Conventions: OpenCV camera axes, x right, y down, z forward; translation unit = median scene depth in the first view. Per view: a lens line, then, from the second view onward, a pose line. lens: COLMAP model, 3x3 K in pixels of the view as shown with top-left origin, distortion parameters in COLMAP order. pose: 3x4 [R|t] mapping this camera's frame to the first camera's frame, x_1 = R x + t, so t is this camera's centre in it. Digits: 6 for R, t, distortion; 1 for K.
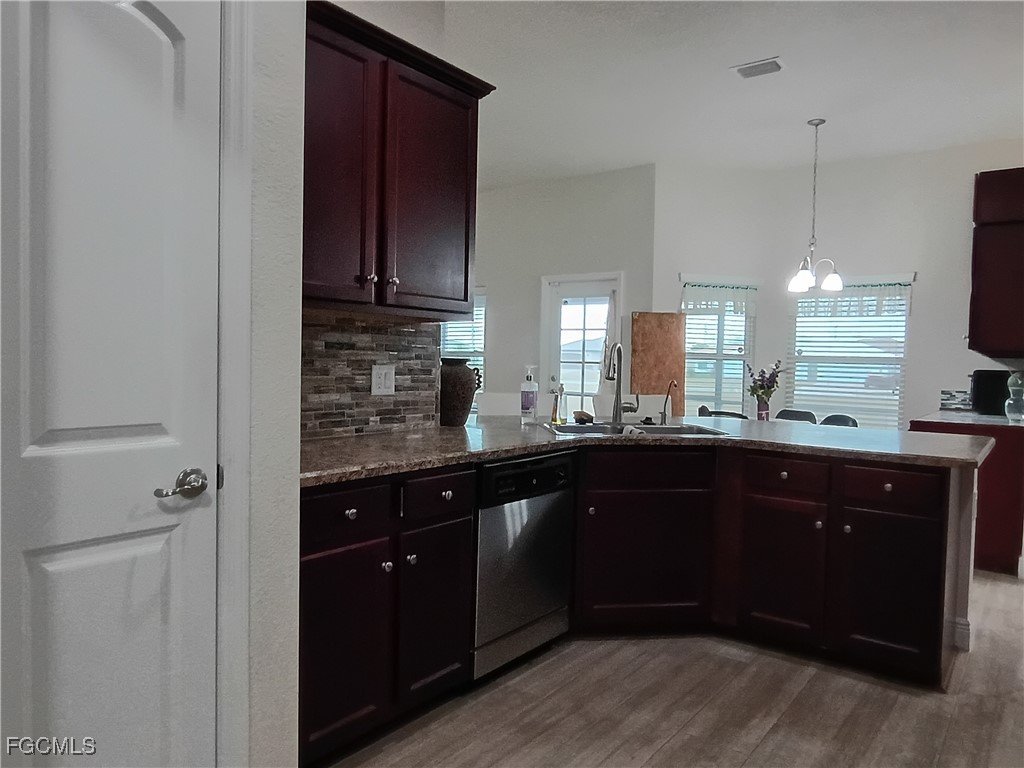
lens RADIAL K [[714.5, 0, 512.8], [0, 714.5, 383.9], [0, 0, 1]] dist [-0.008143, 0.003002]
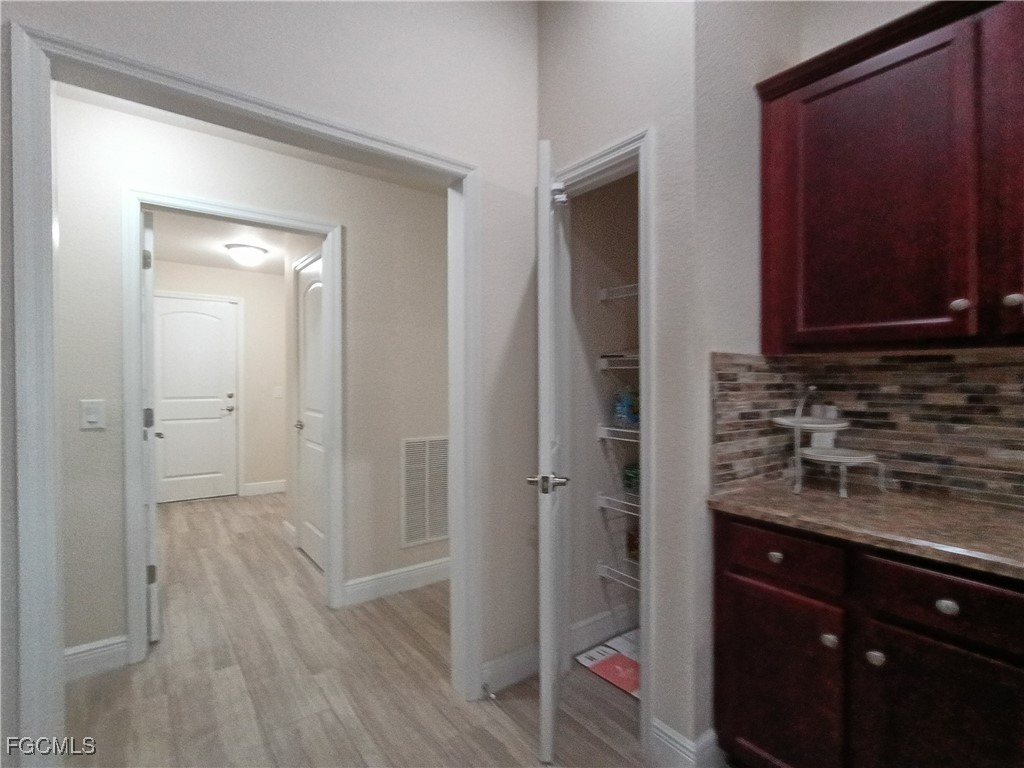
lens RADIAL K [[493.1, 0, 513.8], [0, 493.1, 385.6], [0, 0, 1]] dist [-0.008227, 0.003241]
pose [[-0.265187, -0.010683, -0.964138, 0.386883], [-0.042930, 0.999078, 0.000738, -0.032686], [0.963241, 0.041586, -0.265401, 0.571851]]
